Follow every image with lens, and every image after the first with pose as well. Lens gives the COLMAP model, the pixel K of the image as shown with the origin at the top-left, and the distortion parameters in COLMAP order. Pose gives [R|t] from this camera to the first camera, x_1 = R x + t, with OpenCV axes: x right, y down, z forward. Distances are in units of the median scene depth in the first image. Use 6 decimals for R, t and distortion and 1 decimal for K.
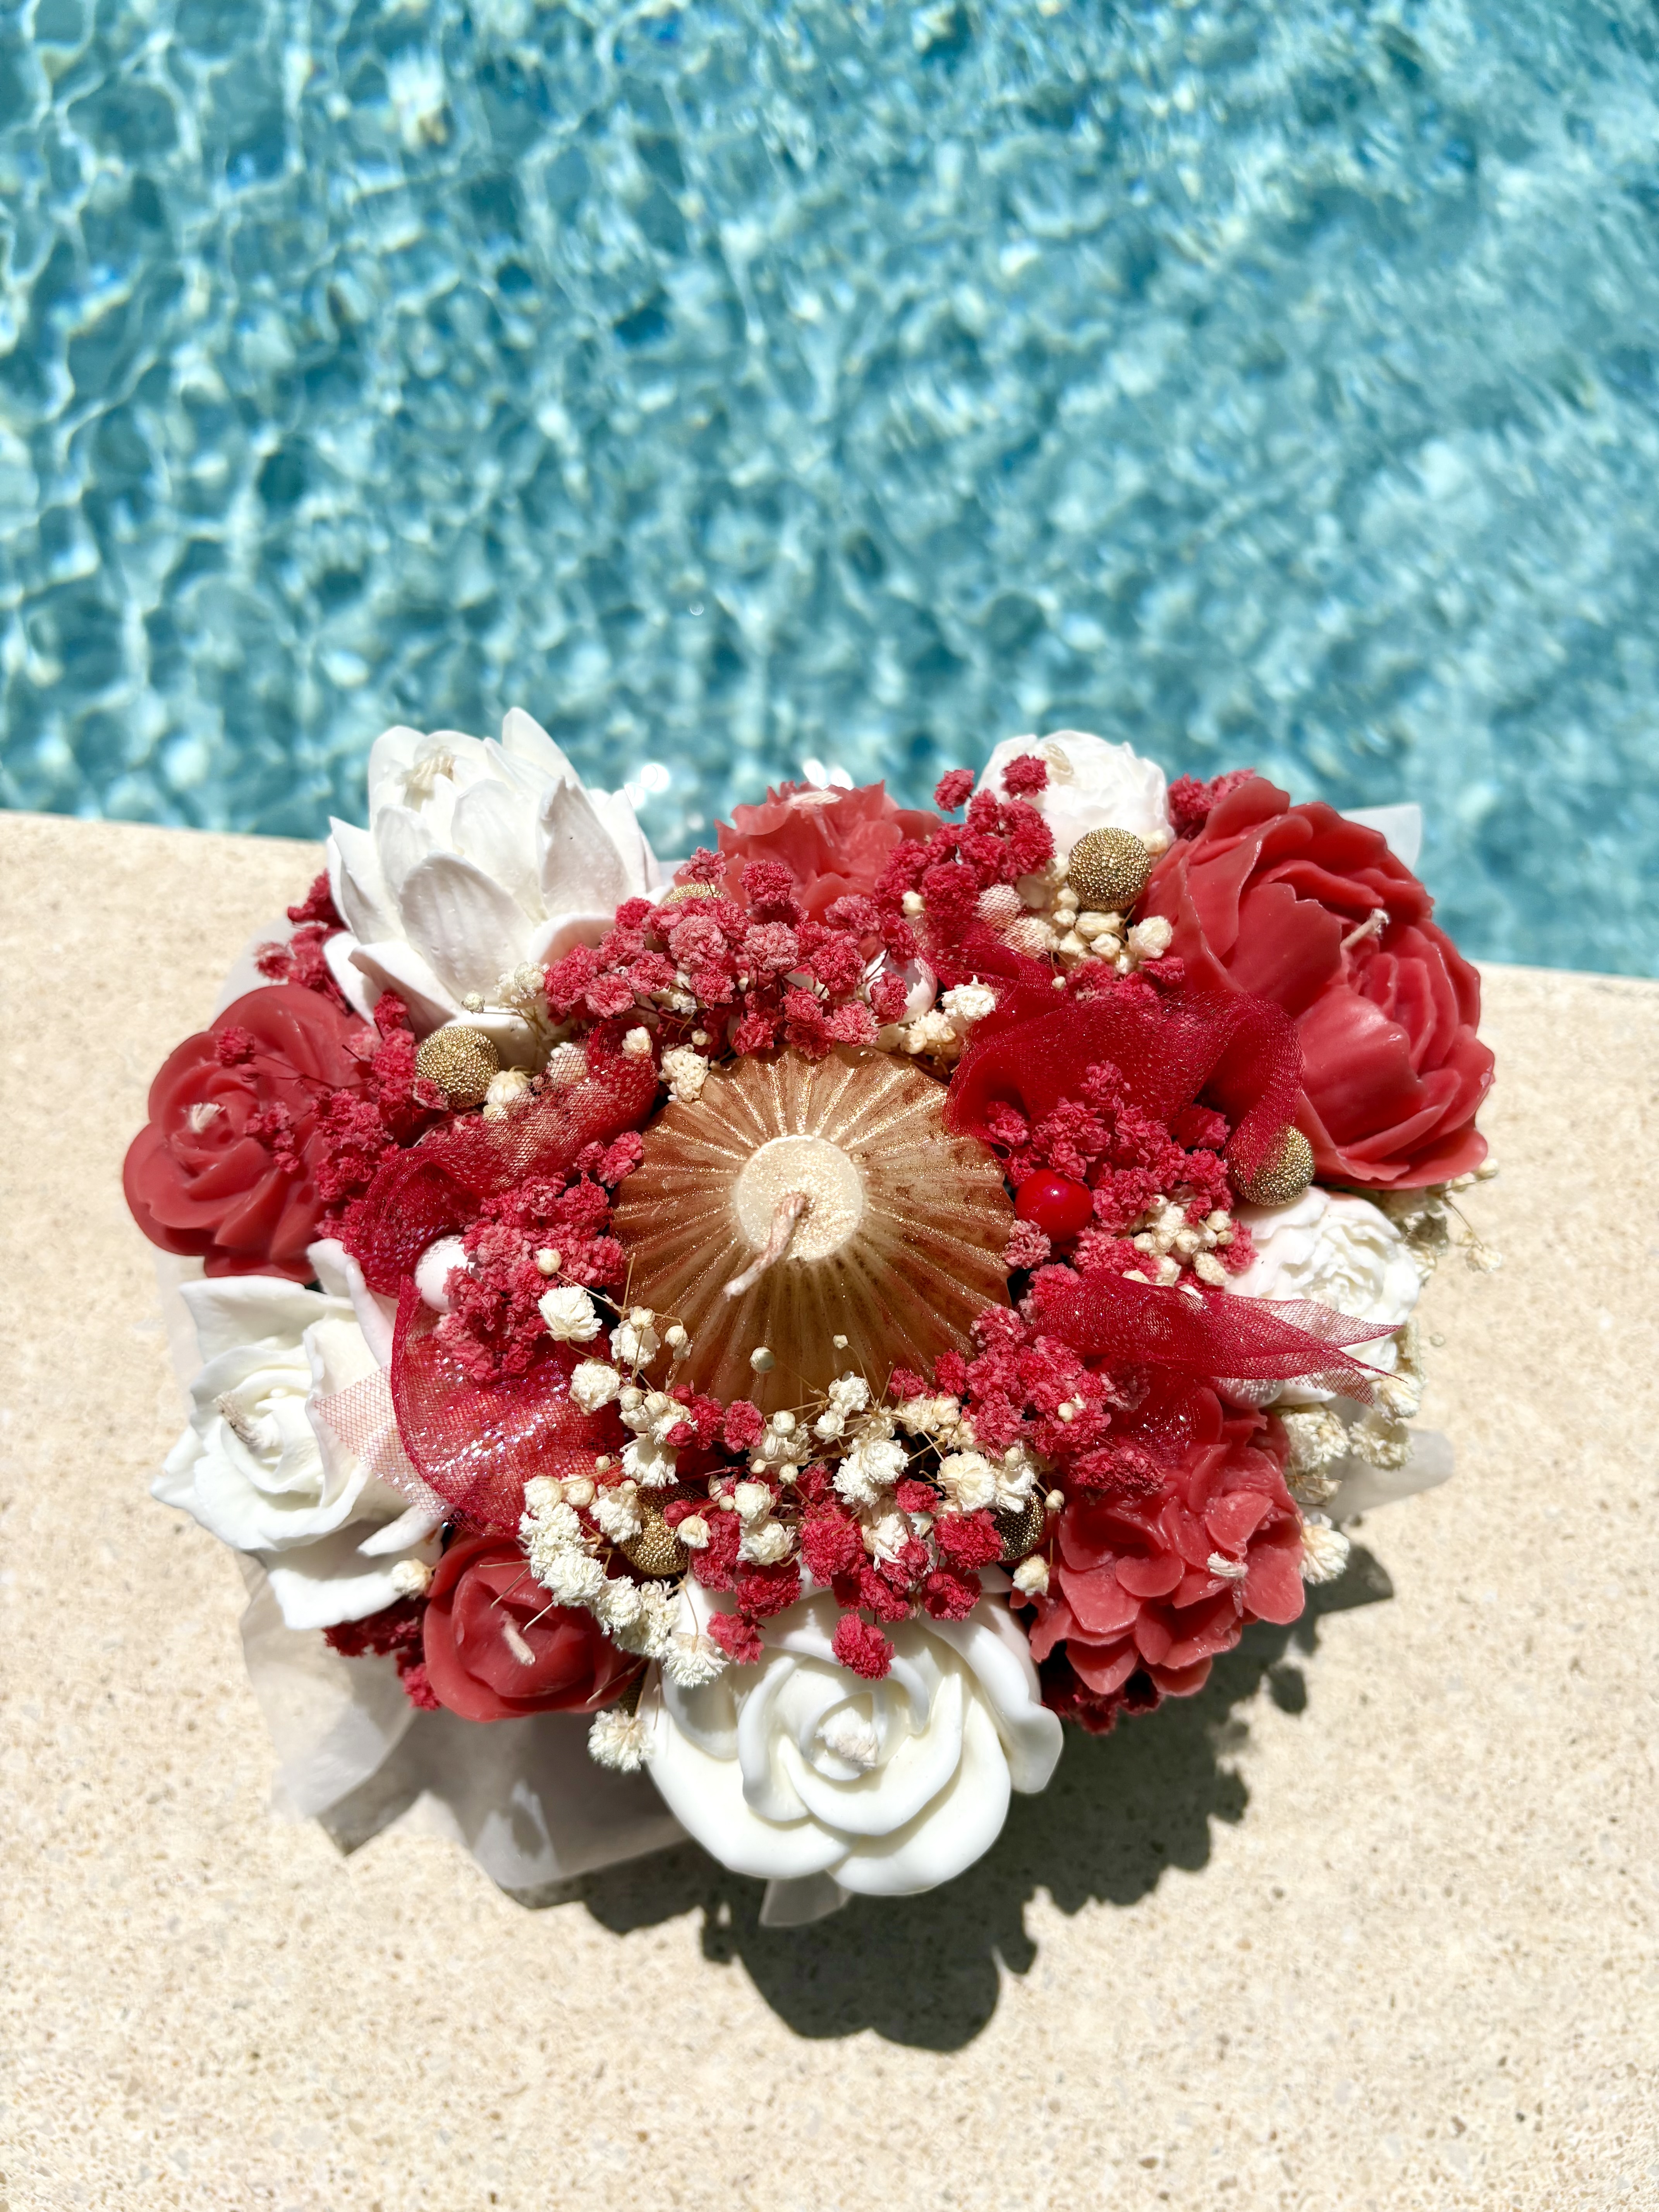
lens RADIAL K [[1715.8, 0, 824.4], [0, 1715.8, 1108.7], [0, 0, 1]] dist [0.049816, -0.022887]
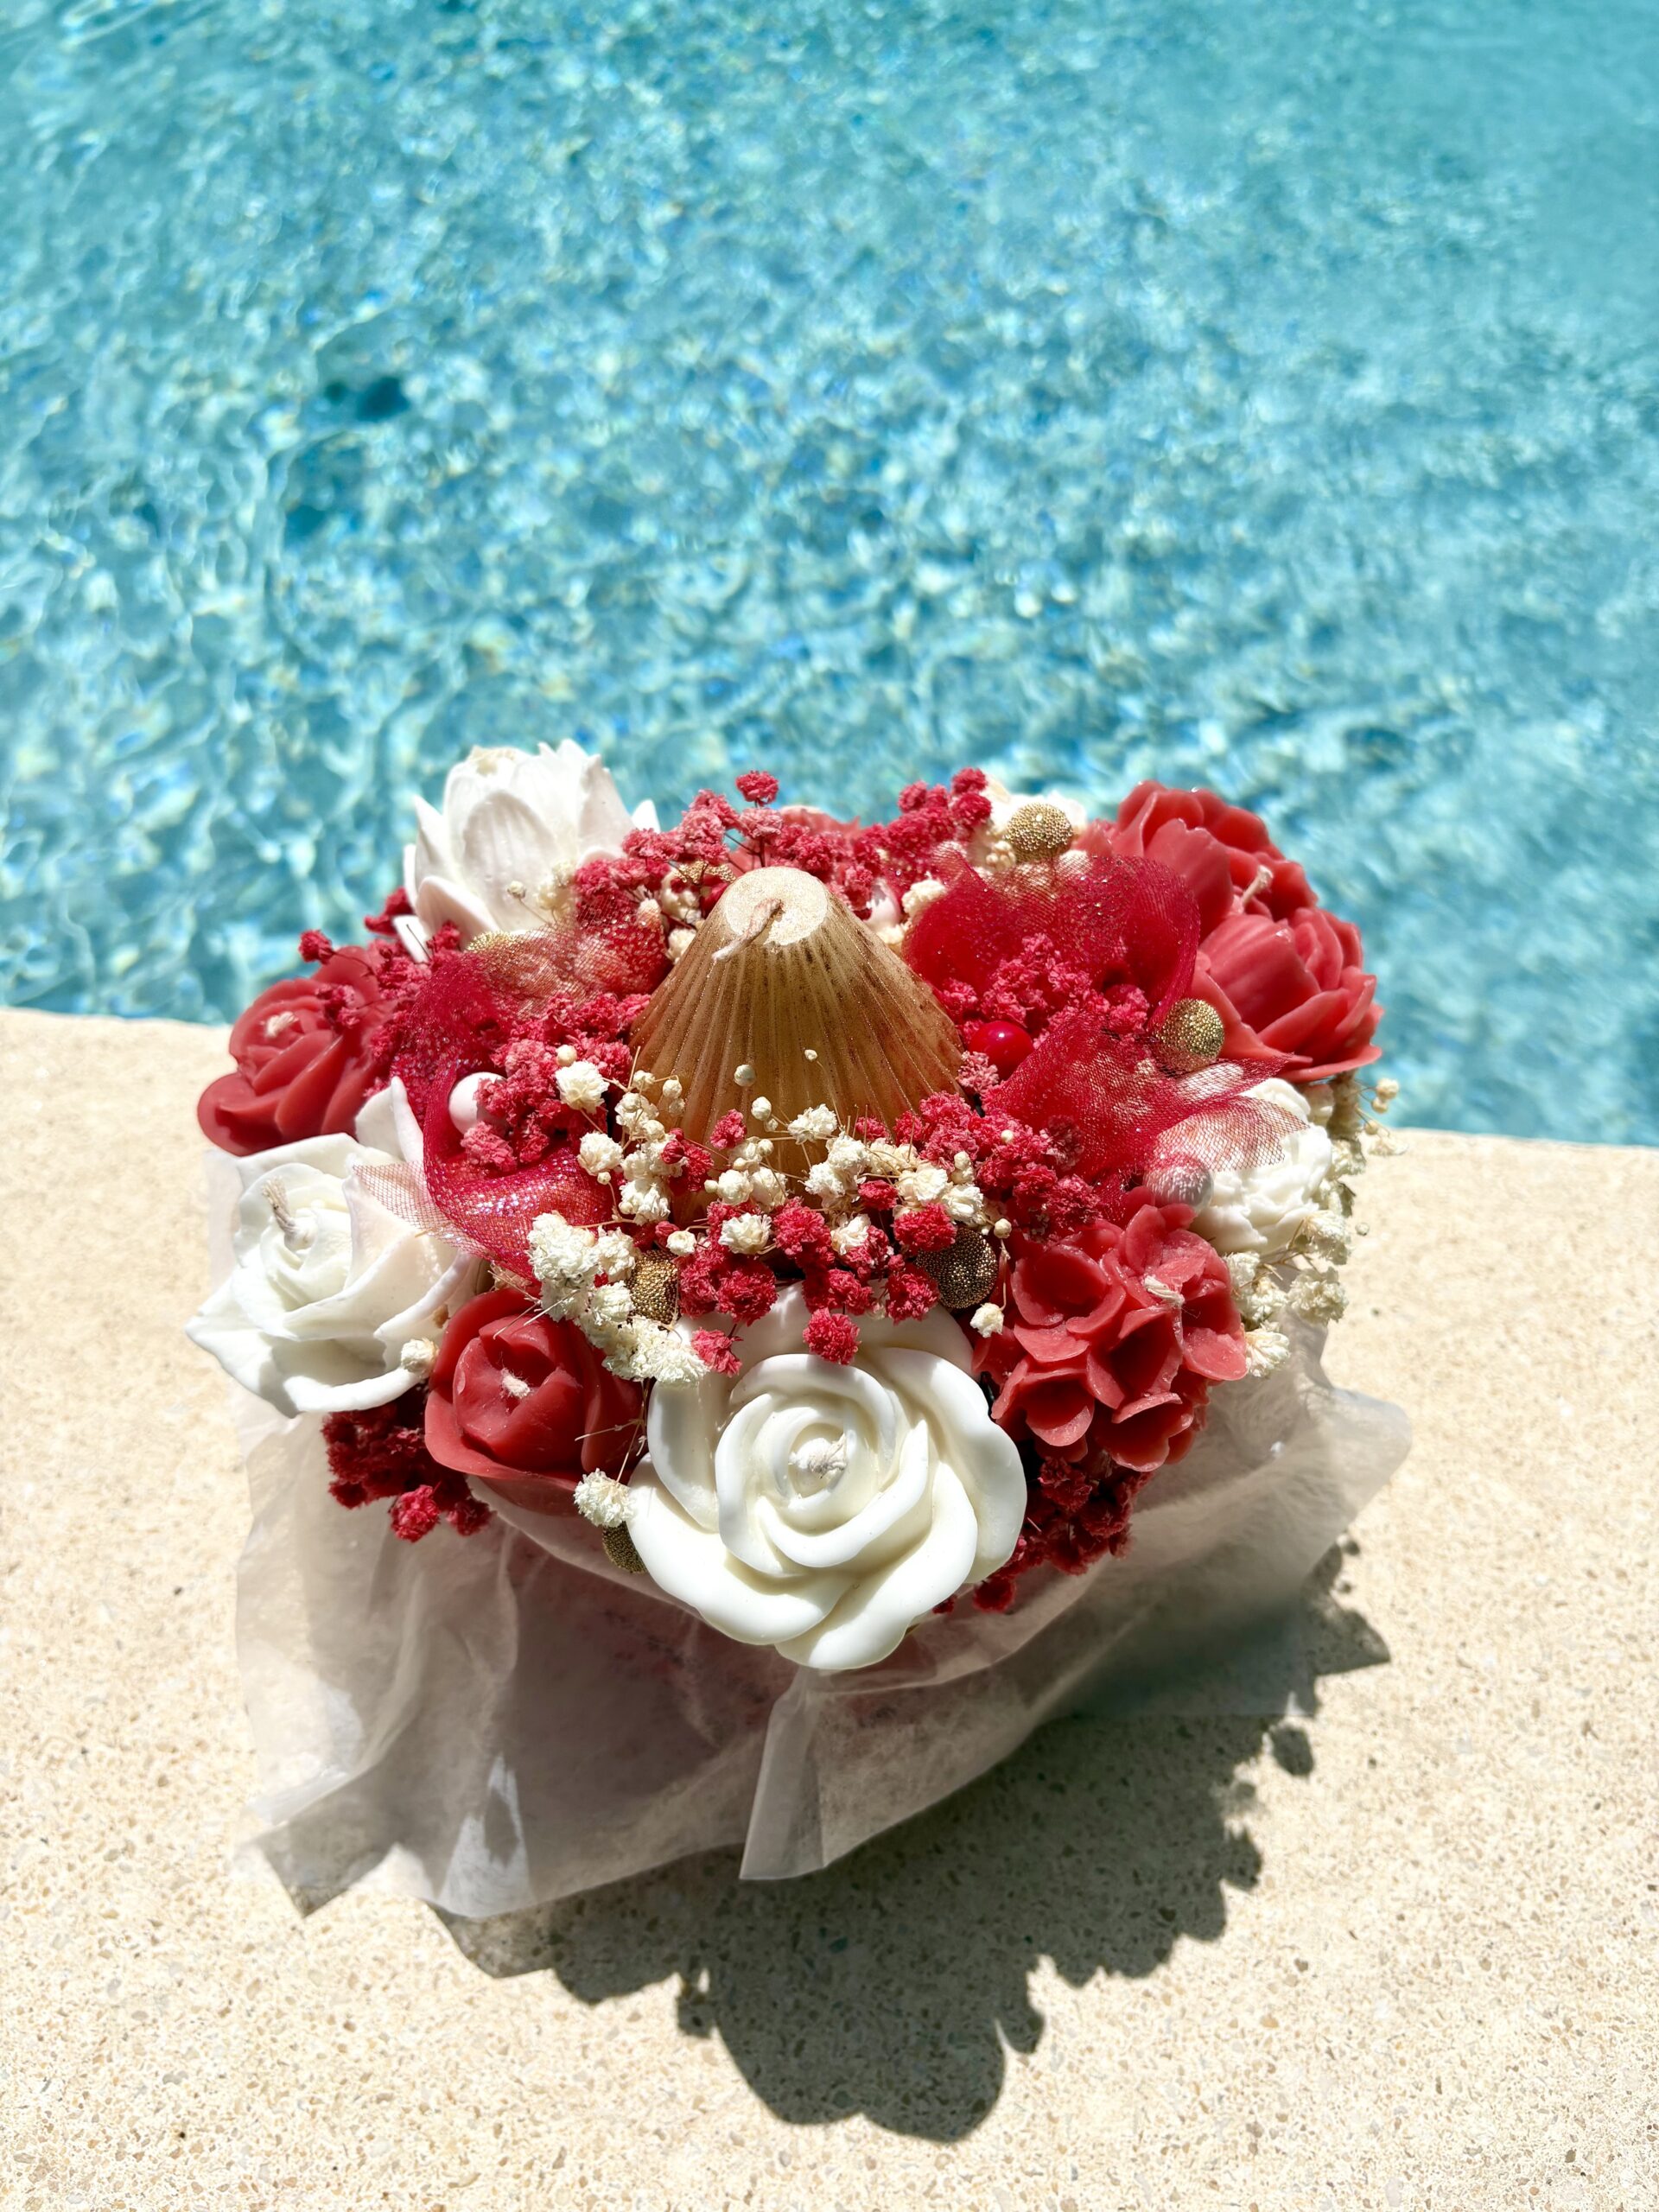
lens RADIAL K [[1715.8, 0, 826.5], [0, 1715.8, 1101.3], [0, 0, 1]] dist [0.049816, -0.022887]
pose [[0.999879, -0.004418, -0.014894, 0.024186], [-0.001928, 0.916001, -0.401171, 0.409442], [0.015416, 0.401151, 0.915882, -0.040160]]
